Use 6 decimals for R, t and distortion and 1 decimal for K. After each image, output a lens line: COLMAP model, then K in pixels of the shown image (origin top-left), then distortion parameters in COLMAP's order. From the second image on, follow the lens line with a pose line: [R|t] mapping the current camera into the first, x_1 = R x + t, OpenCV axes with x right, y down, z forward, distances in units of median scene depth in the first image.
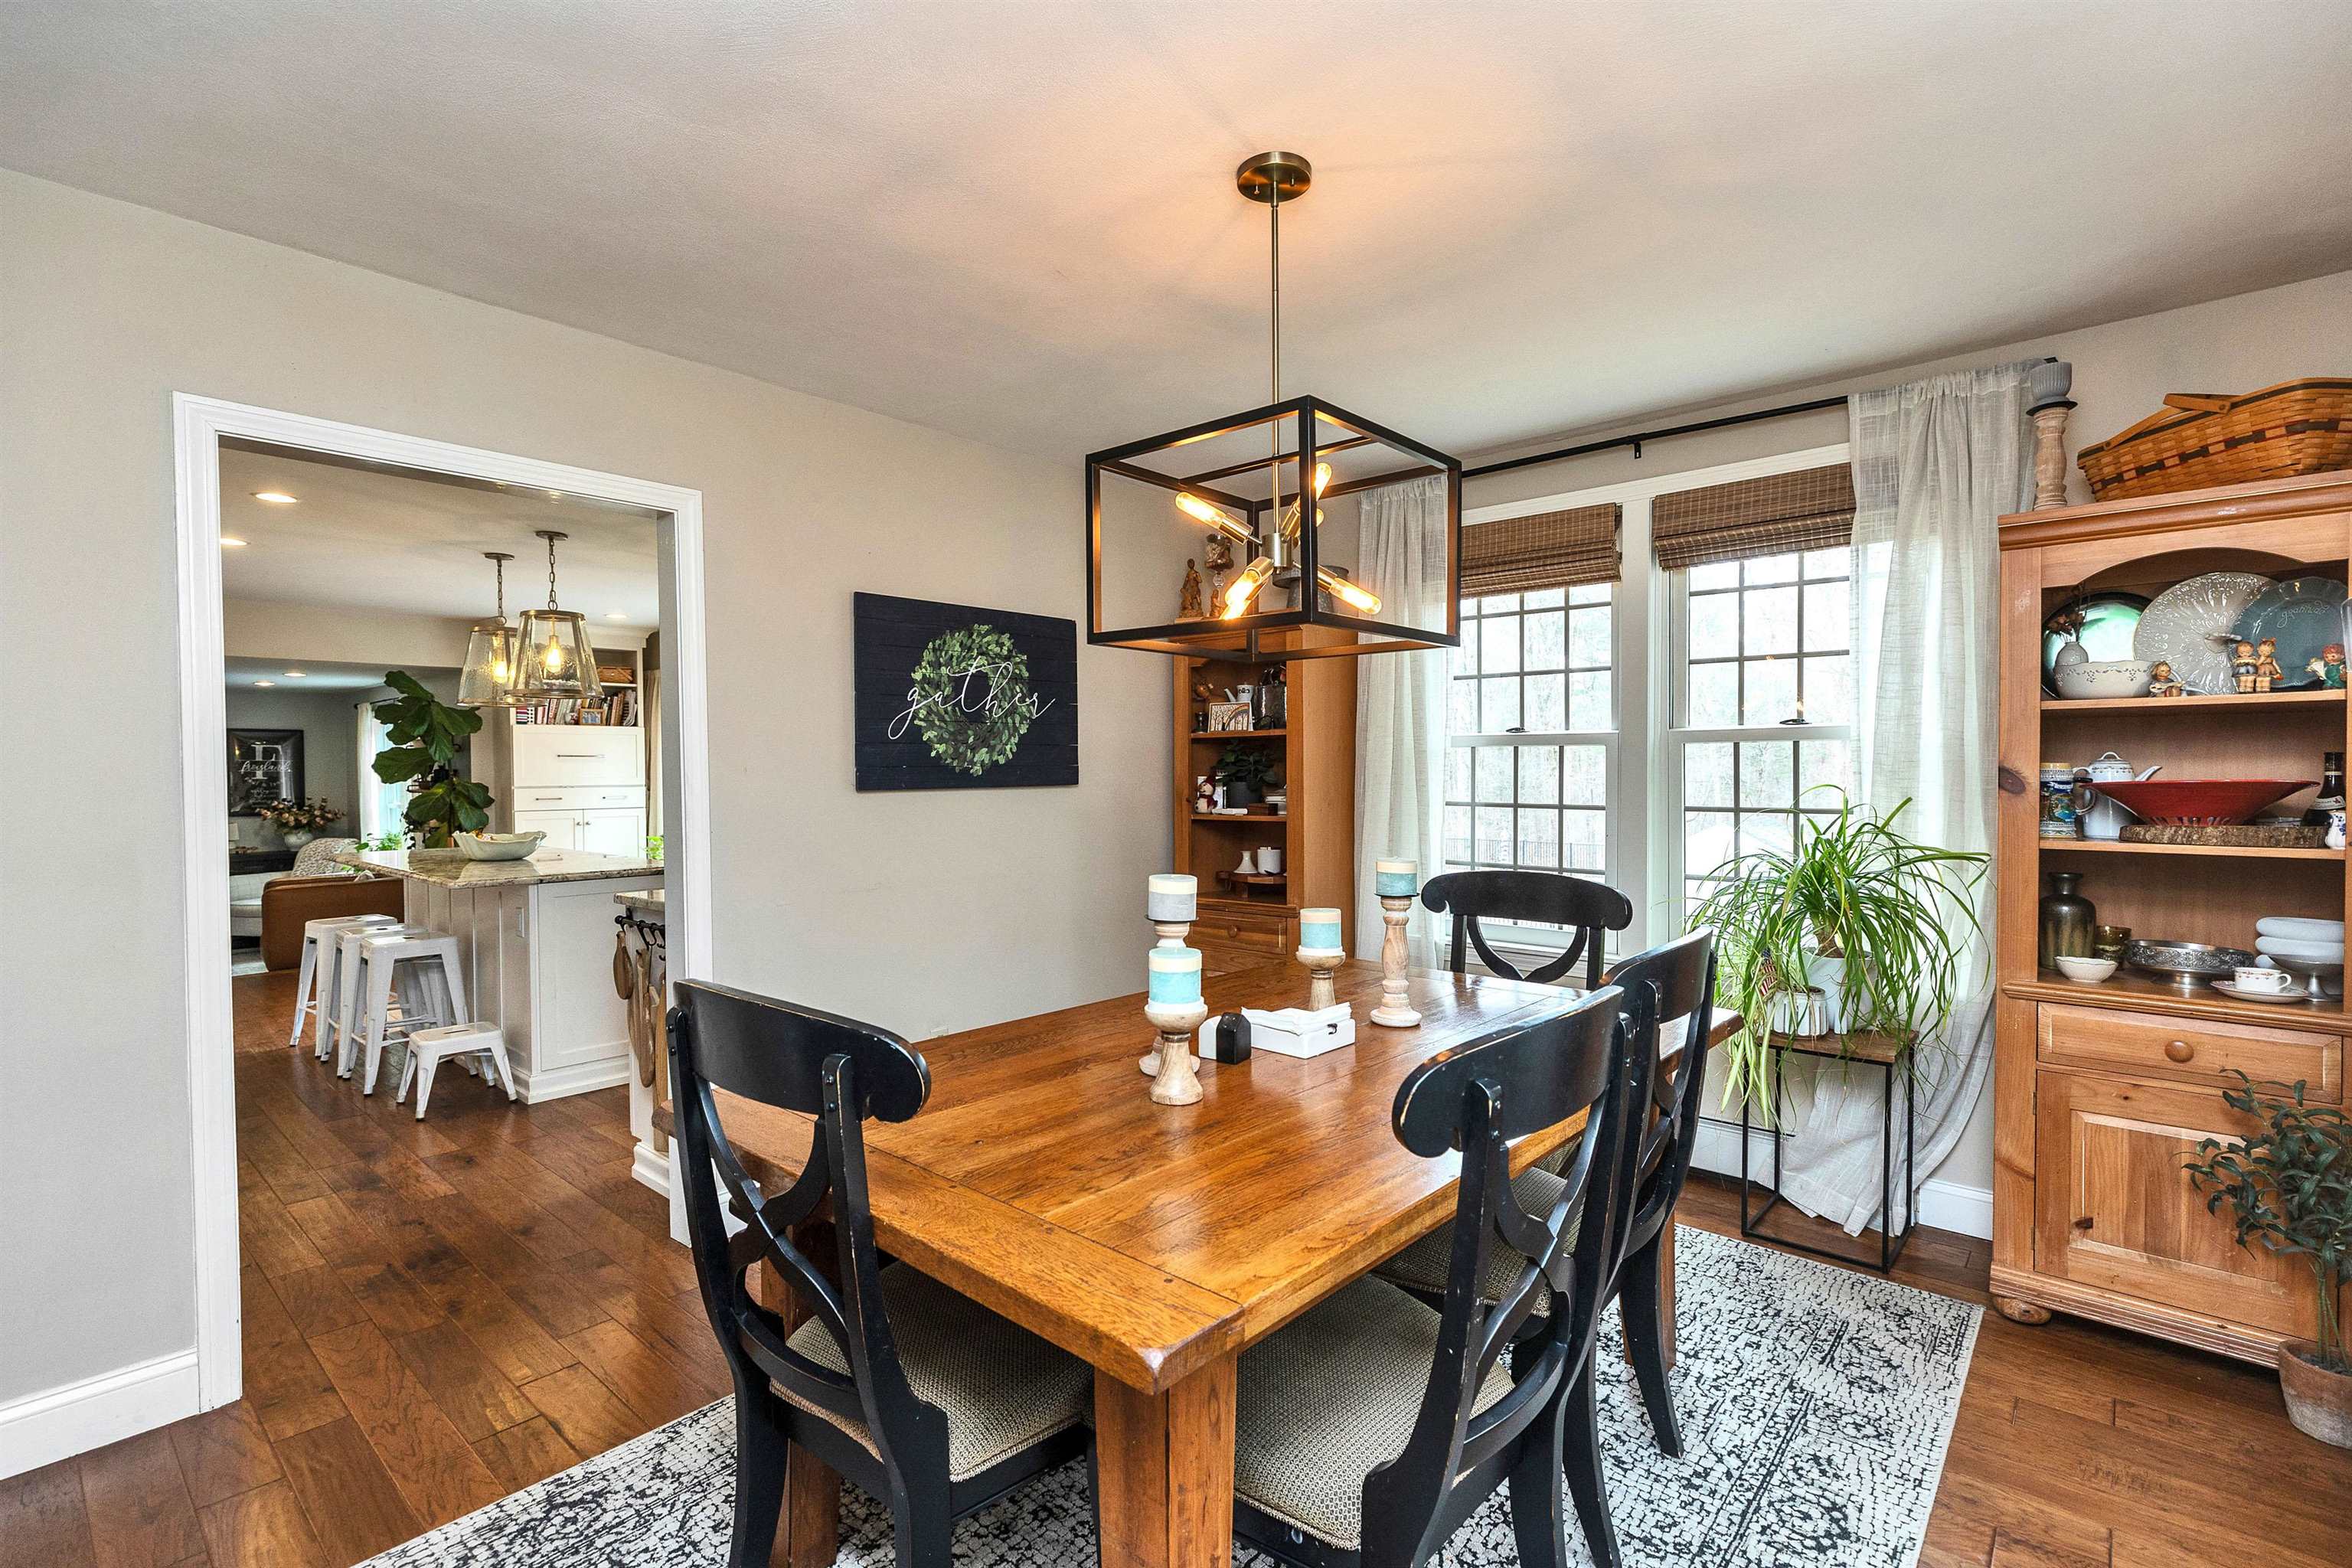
lens RADIAL K [[1066.6, 0, 1183.8], [0, 1066.6, 779.7], [0, 0, 1]] dist [0.002454, -0.000035]
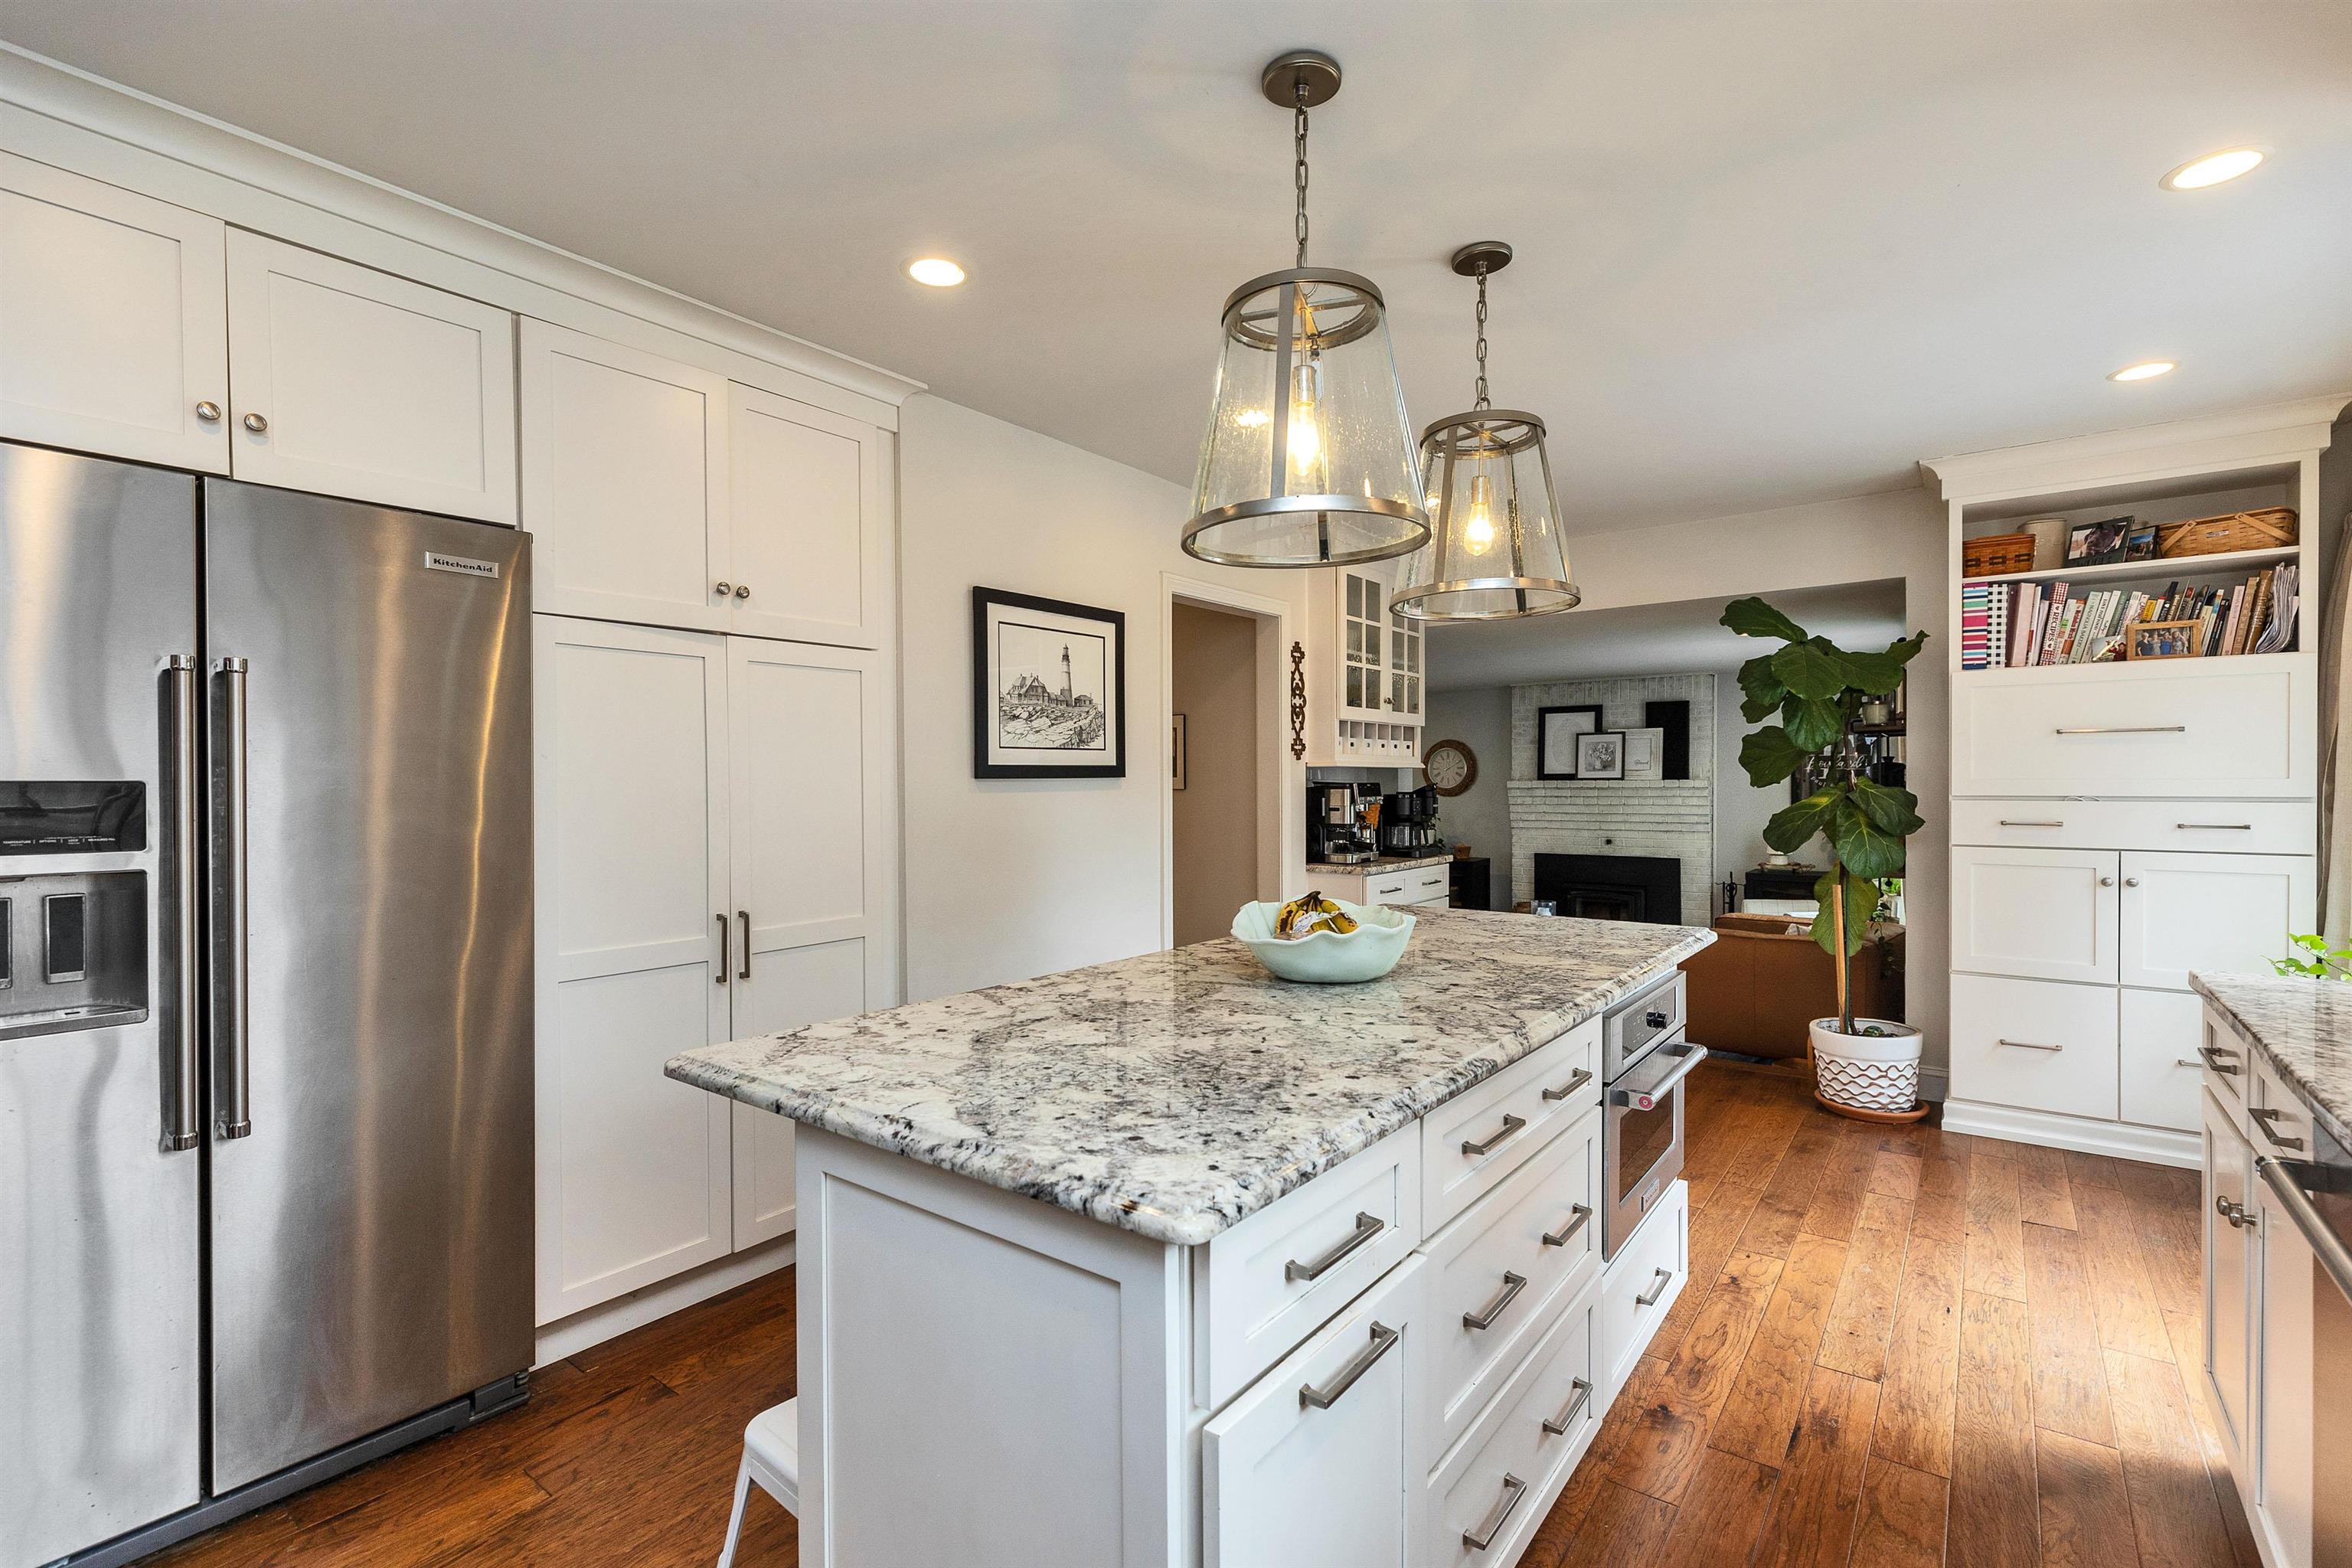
lens RADIAL K [[1066.6, 0, 1174.8], [0, 1066.6, 784.1], [0, 0, 1]] dist [0.002454, -0.000035]
pose [[0.063974, 0.004956, -0.997939, -0.213197], [-0.004822, 0.999978, 0.004657, 0.001806], [0.997940, 0.004514, 0.063997, 0.864230]]
